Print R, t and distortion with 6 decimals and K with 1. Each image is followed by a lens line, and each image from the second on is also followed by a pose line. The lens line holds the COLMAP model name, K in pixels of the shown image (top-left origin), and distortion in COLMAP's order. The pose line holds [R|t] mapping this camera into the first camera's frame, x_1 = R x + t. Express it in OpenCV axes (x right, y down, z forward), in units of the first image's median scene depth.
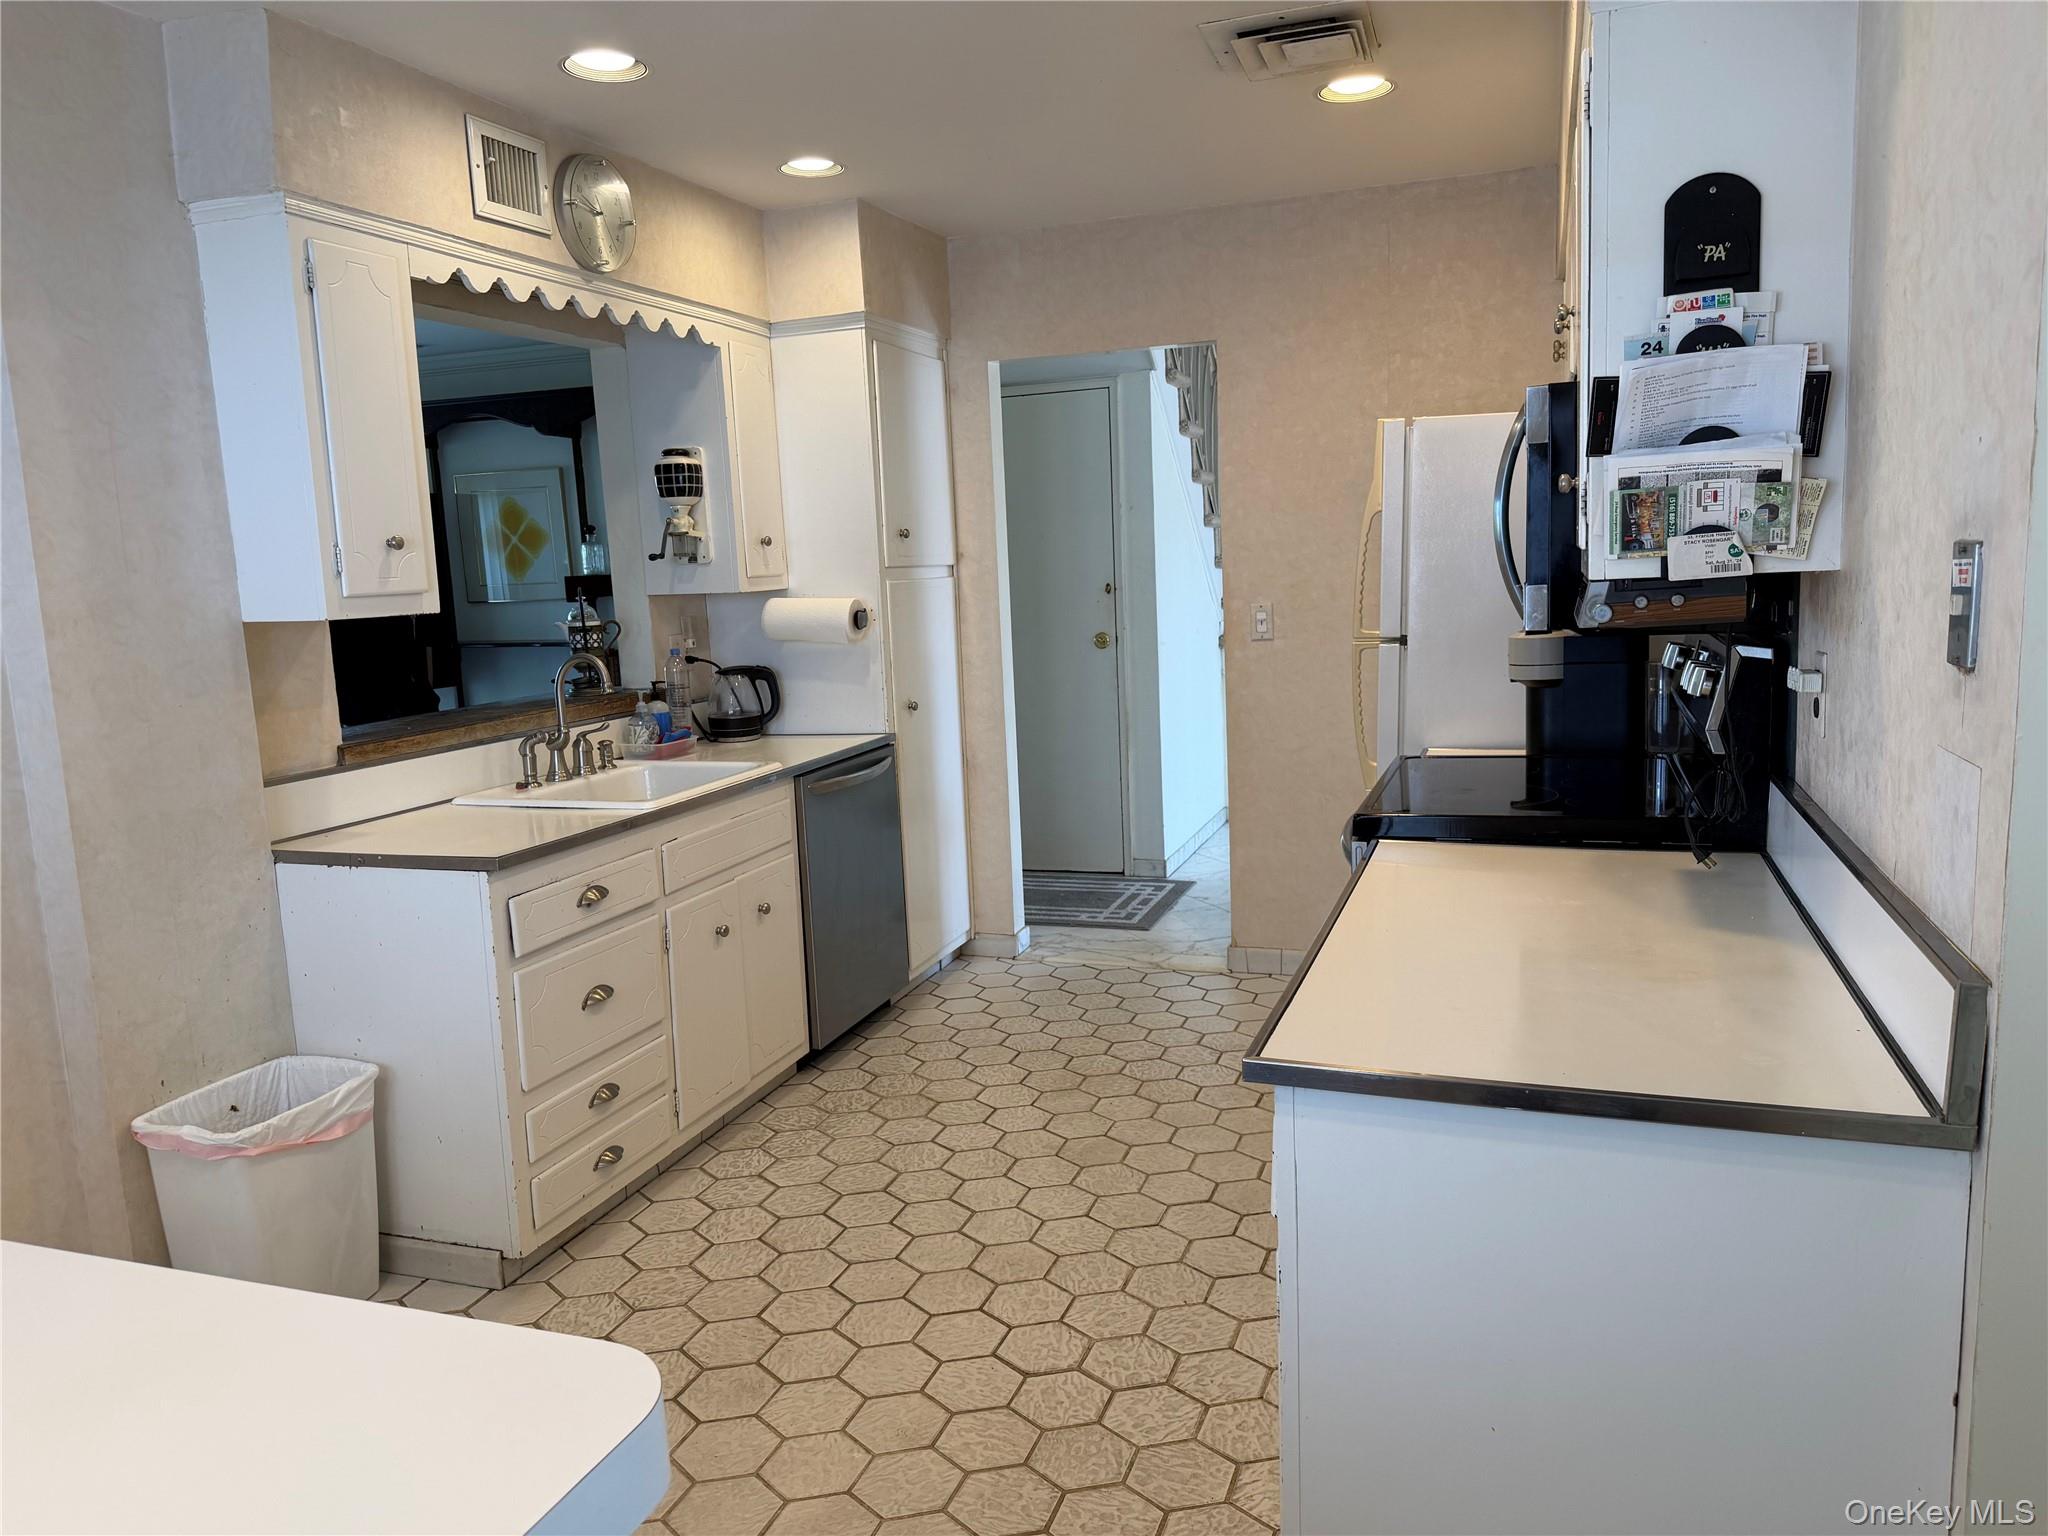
lens RADIAL K [[1439.6, 0, 1032.4], [0, 1439.6, 764.9], [0, 0, 1]] dist [0.155897, -0.204089]
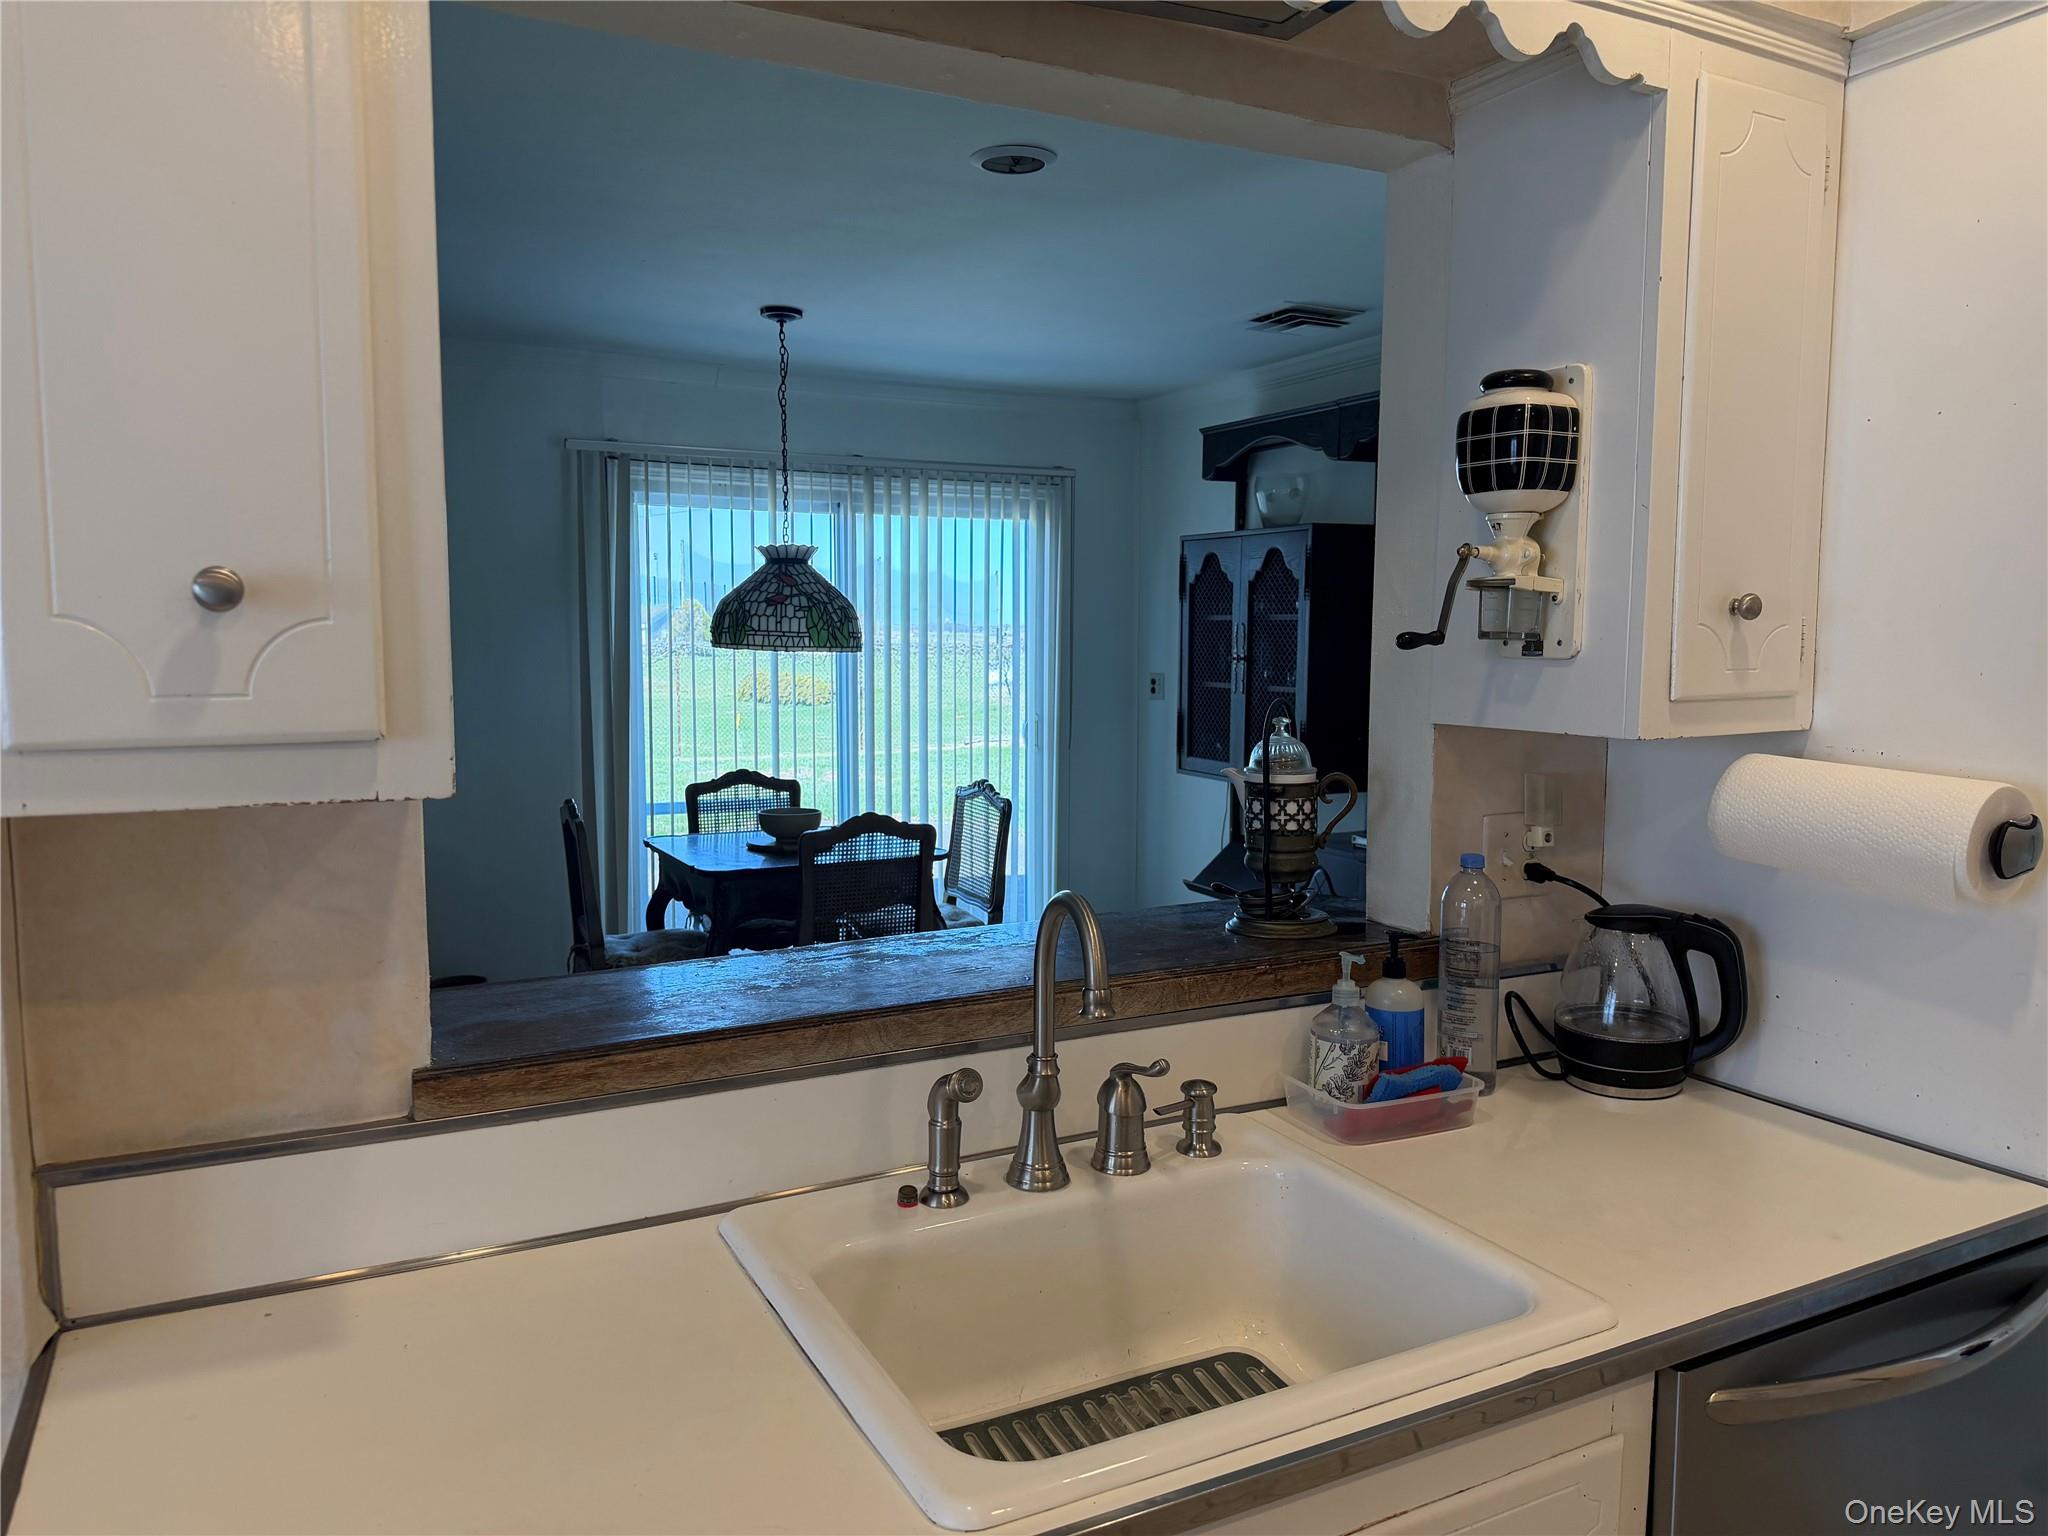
lens RADIAL K [[1430.4, 0, 1013.7], [0, 1430.4, 763.2], [0, 0, 1]] dist [0.049572, -0.094119]
pose [[0.716591, 0.112669, -0.688333, -0.060419], [-0.134848, 0.990627, 0.021766, -0.099897], [0.684334, 0.077223, 0.725068, 0.623202]]
